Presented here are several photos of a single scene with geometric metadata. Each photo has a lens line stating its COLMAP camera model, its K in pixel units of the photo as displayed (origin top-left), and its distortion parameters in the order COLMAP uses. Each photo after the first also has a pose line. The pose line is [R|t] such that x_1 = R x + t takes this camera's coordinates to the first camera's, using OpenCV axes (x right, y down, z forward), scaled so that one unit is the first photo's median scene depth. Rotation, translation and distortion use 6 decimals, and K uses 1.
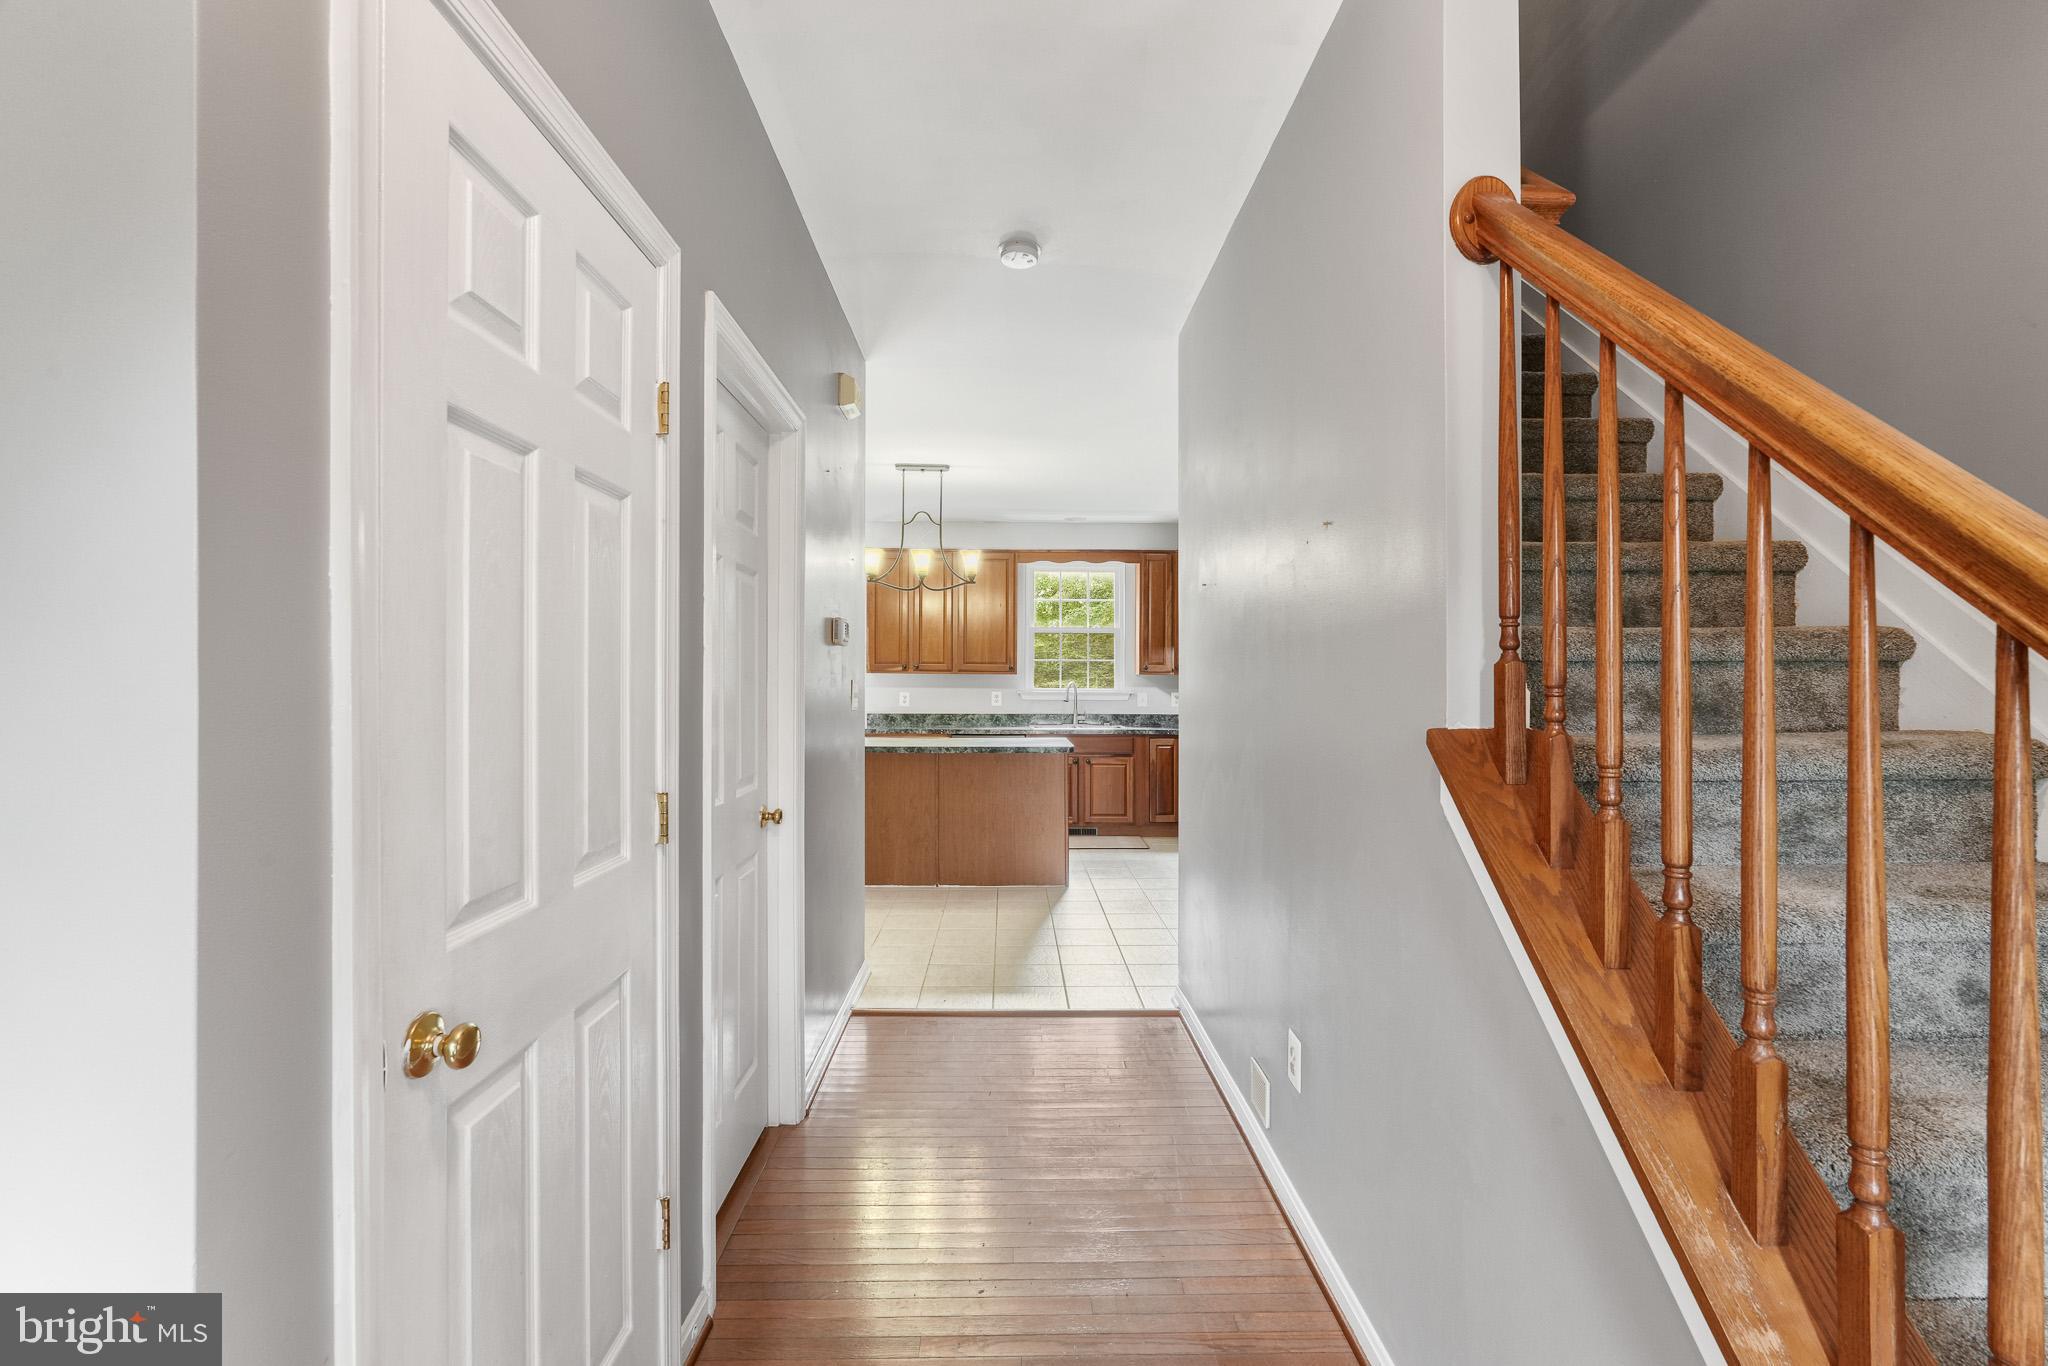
lens RADIAL K [[916.2, 0, 1029.2], [0, 916.2, 684.4], [0, 0, 1]] dist [0.001420, 0.000756]
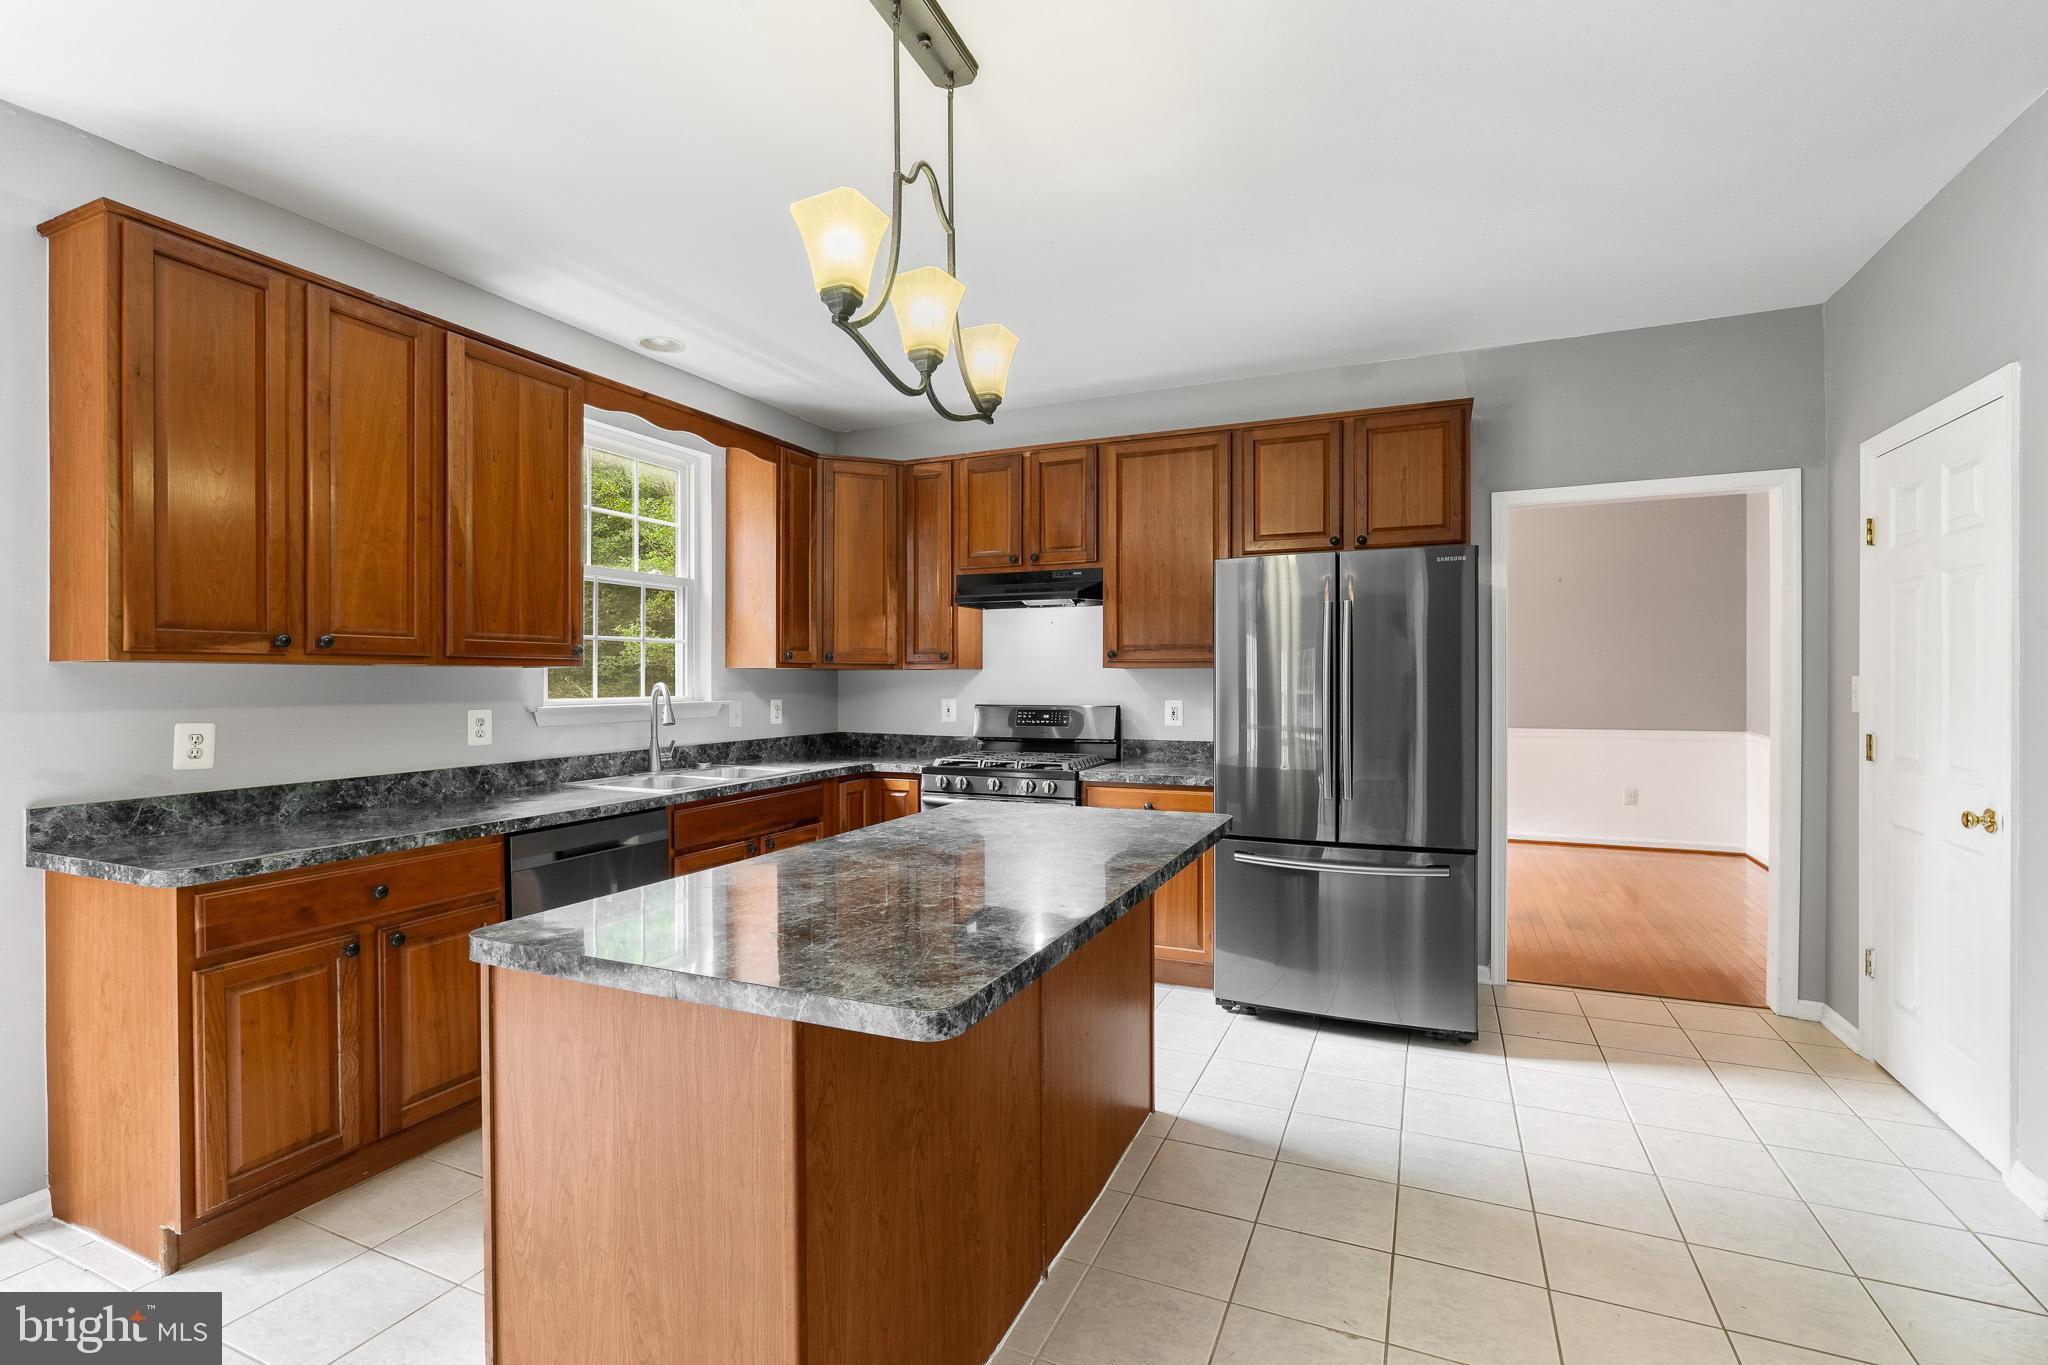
lens RADIAL K [[927.0, 0, 1024.0], [0, 927.0, 682.5], [0, 0, 1]] dist [-0.001494, -0.000315]
pose [[0.436730, -0.013905, 0.899485, -1.766986], [0.011313, 0.999886, 0.009964, -0.034192], [-0.899522, 0.005825, 0.436837, 3.592852]]
